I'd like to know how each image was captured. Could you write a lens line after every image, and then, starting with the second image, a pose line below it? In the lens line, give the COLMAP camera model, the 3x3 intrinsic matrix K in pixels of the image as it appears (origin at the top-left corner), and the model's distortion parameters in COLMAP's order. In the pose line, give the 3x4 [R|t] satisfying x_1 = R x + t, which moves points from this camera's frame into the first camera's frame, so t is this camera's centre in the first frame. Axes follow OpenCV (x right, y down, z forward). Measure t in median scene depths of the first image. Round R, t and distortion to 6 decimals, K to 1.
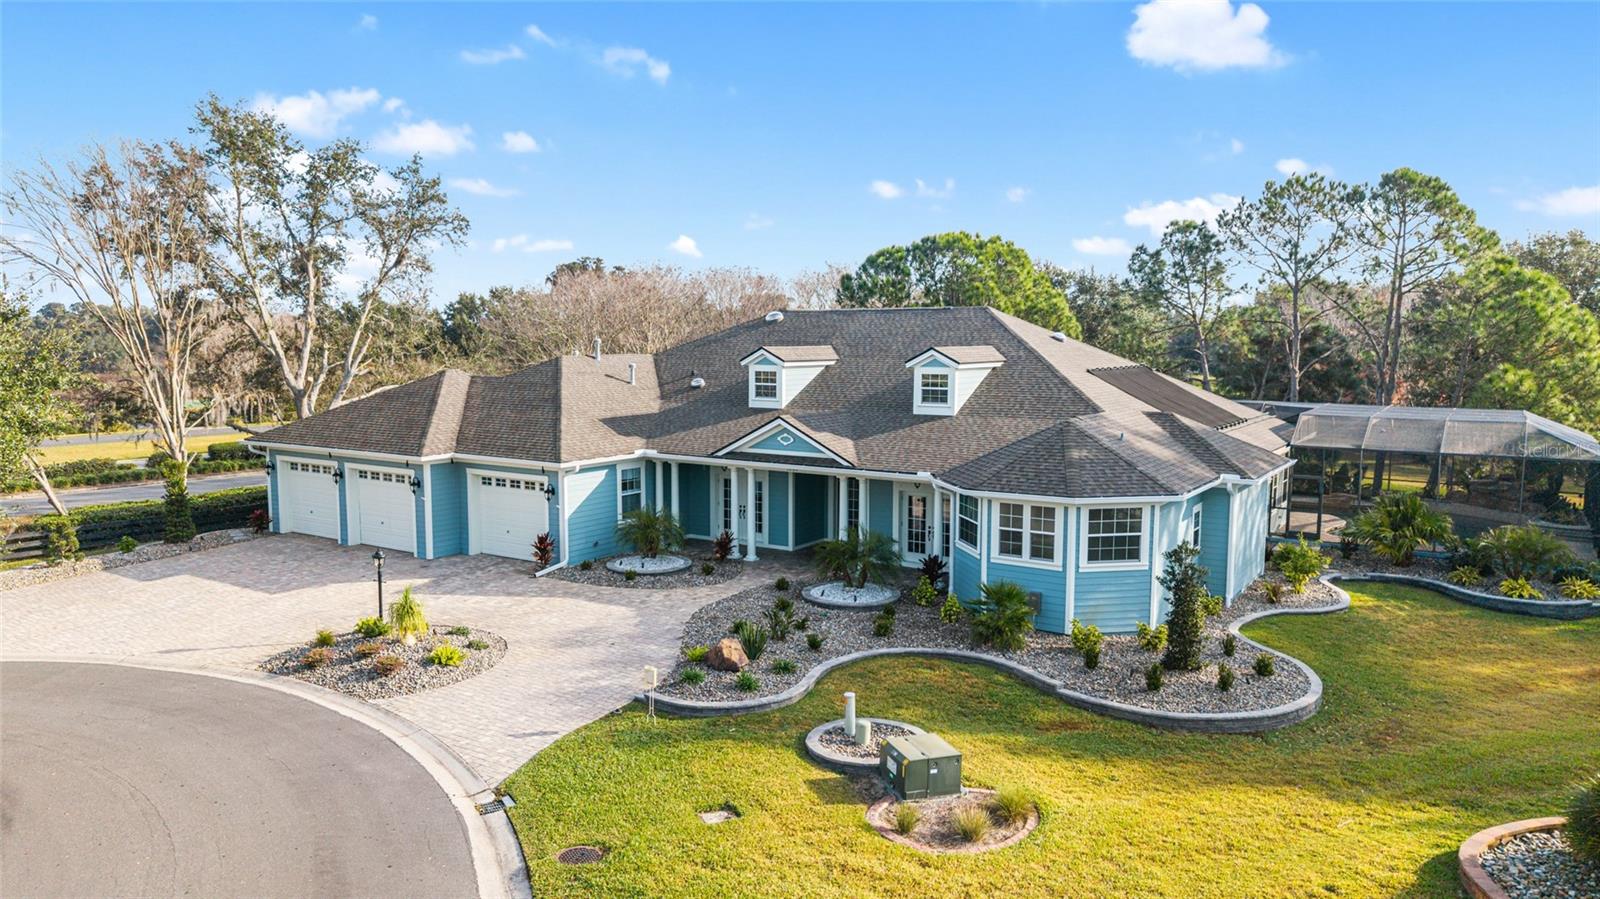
lens RADIAL K [[1082.1, 0, 780.5], [0, 1082.1, 449.7], [0, 0, 1]] dist [0.035108, -0.075832]
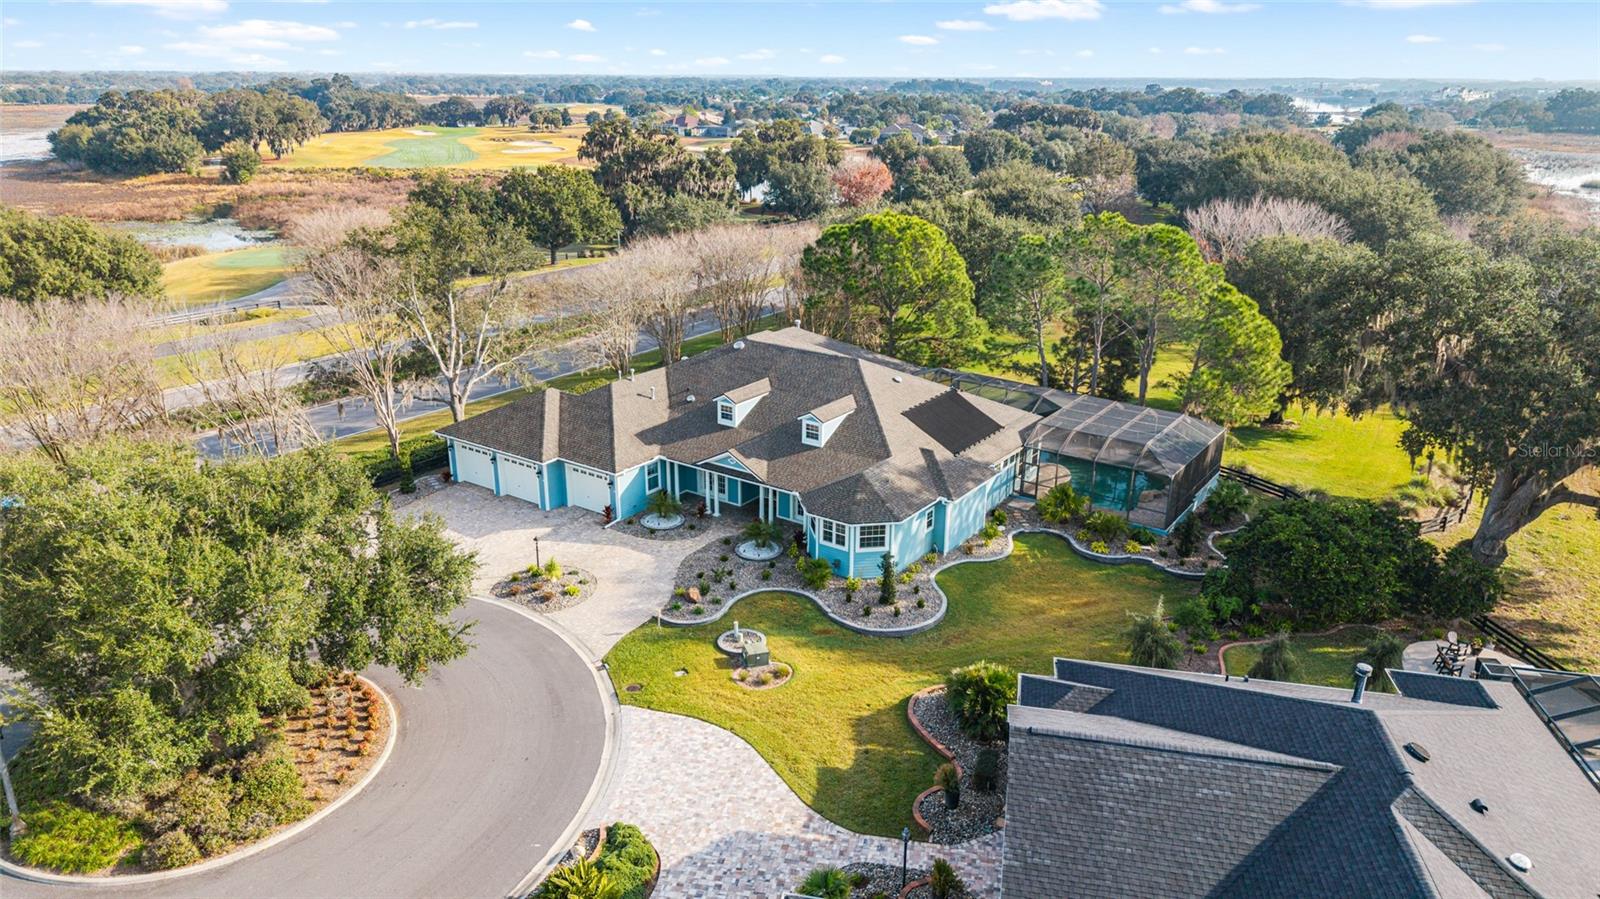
lens RADIAL K [[1082.1, 0, 780.5], [0, 1082.1, 449.7], [0, 0, 1]] dist [0.035108, -0.075832]
pose [[0.999382, 0.009677, -0.033780, 0.191356], [-0.001758, 0.973896, 0.226989, -0.570853], [0.035095, -0.226790, 0.973311, -1.056518]]
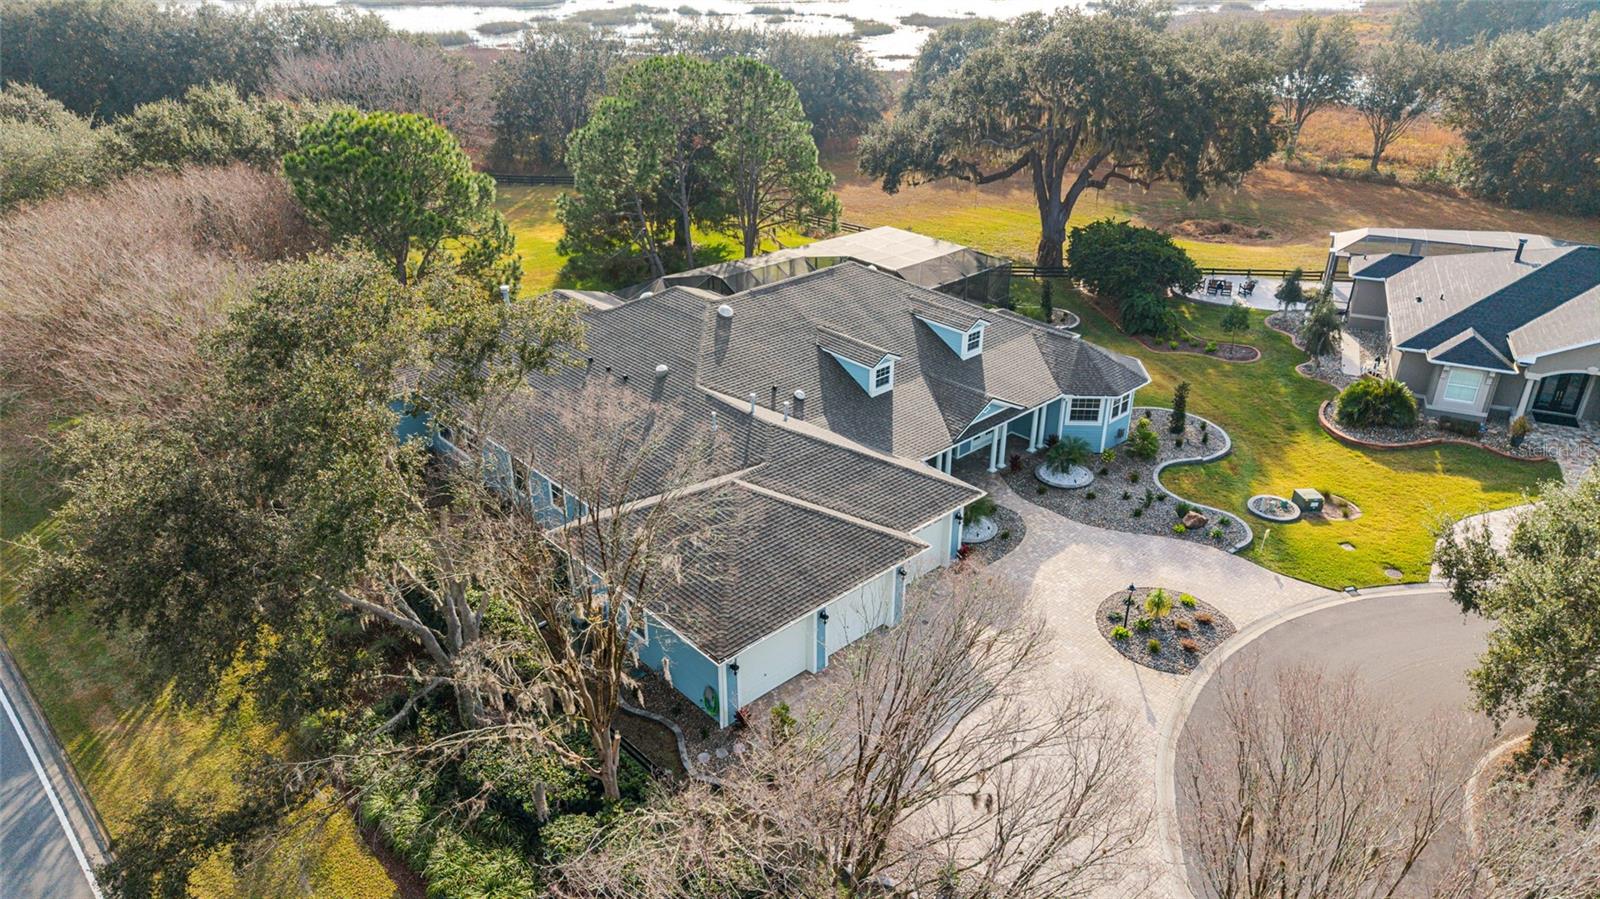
lens RADIAL K [[1082.1, 0, 780.5], [0, 1082.1, 449.7], [0, 0, 1]] dist [0.035108, -0.075832]
pose [[0.226784, -0.437283, 0.870260, -1.719550], [0.106881, 0.899319, 0.424031, -0.773494], [-0.968063, -0.003149, 0.250689, 1.102787]]
